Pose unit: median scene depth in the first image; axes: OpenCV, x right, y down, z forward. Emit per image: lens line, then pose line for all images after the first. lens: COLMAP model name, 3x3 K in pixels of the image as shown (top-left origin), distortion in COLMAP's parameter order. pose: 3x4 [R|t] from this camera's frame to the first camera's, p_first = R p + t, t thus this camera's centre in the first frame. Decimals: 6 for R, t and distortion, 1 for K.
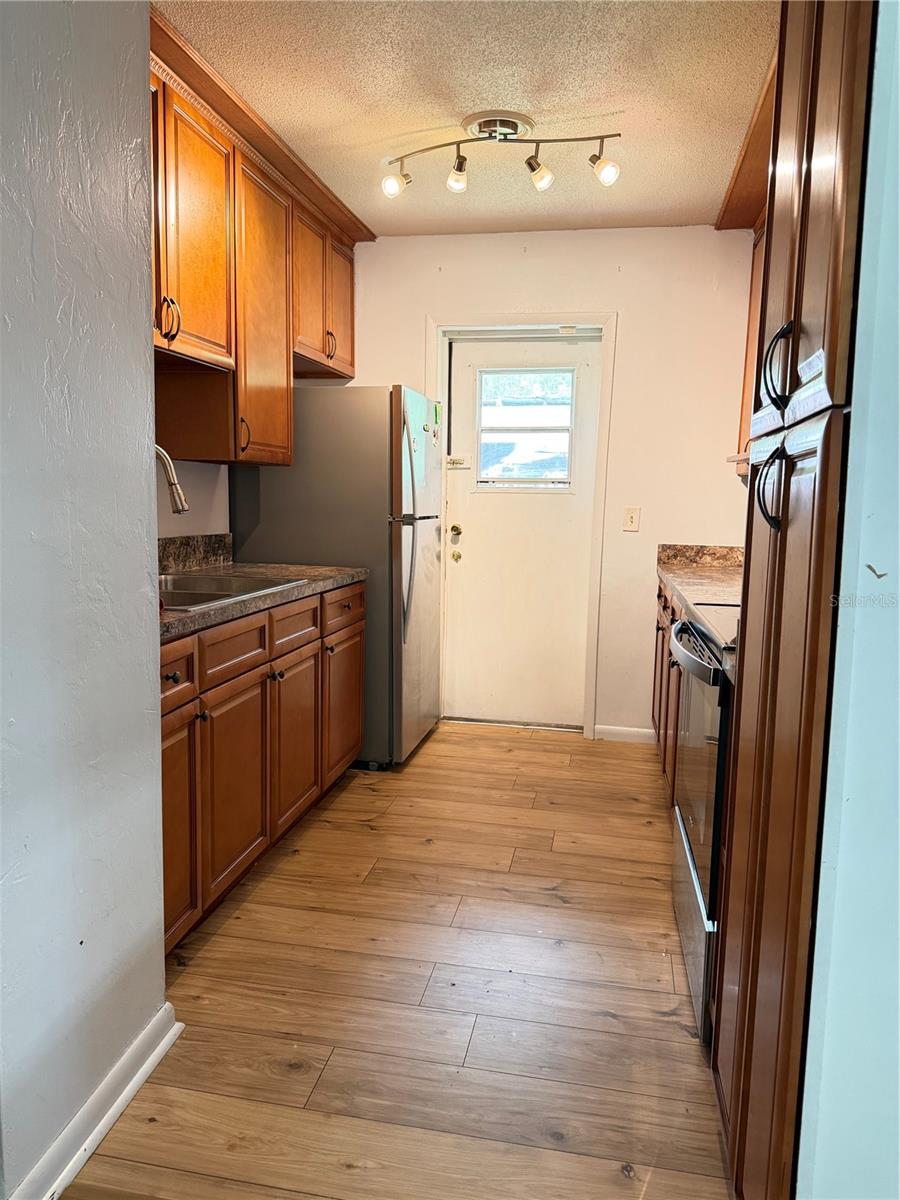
lens RADIAL K [[864.4, 0, 450.0], [0, 864.4, 600.0], [0, 0, 1]] dist [0.048276, -0.002342]
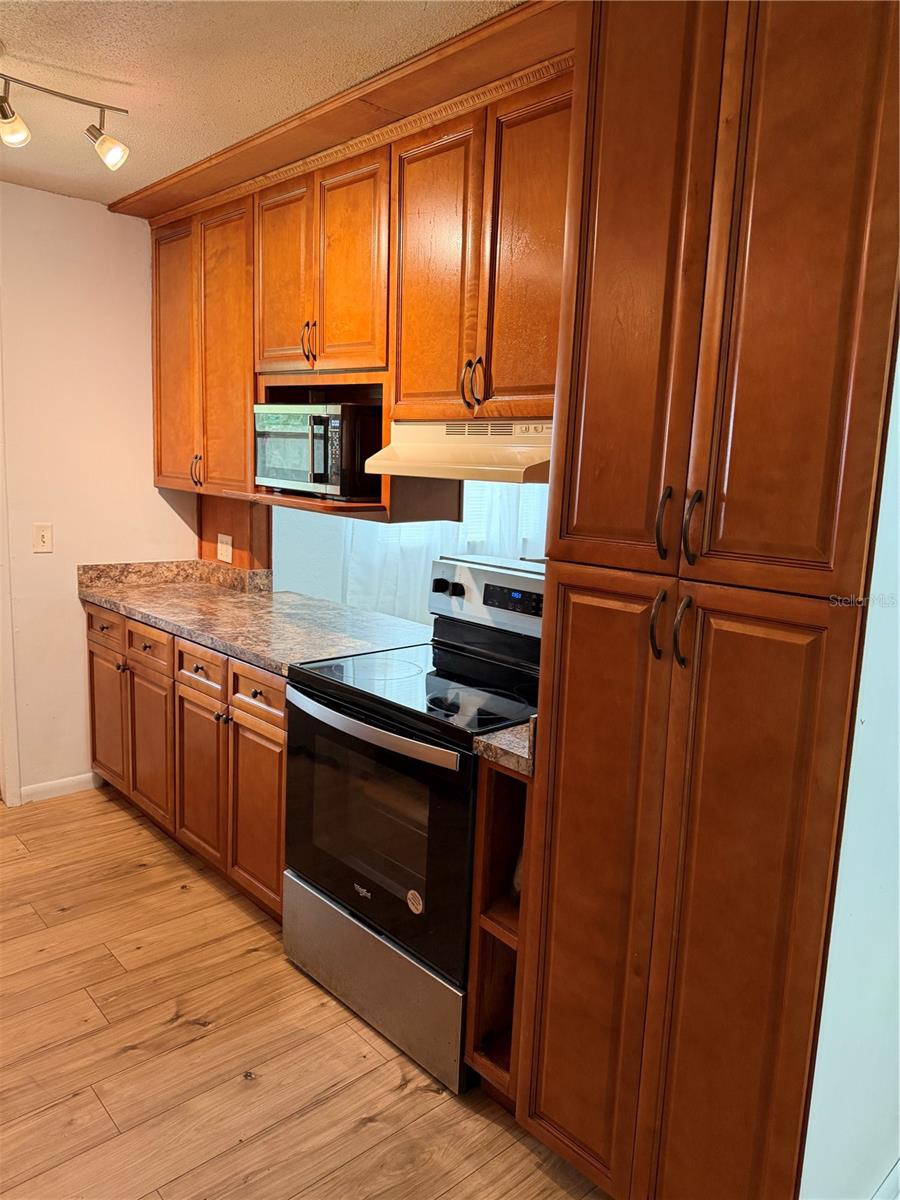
lens RADIAL K [[864.4, 0, 450.0], [0, 864.4, 600.0], [0, 0, 1]] dist [0.048276, -0.002342]
pose [[0.593332, -0.126470, 0.794961, -0.315473], [0.059883, 0.991779, 0.113088, -0.140949], [-0.802727, -0.019494, 0.596027, 0.233789]]
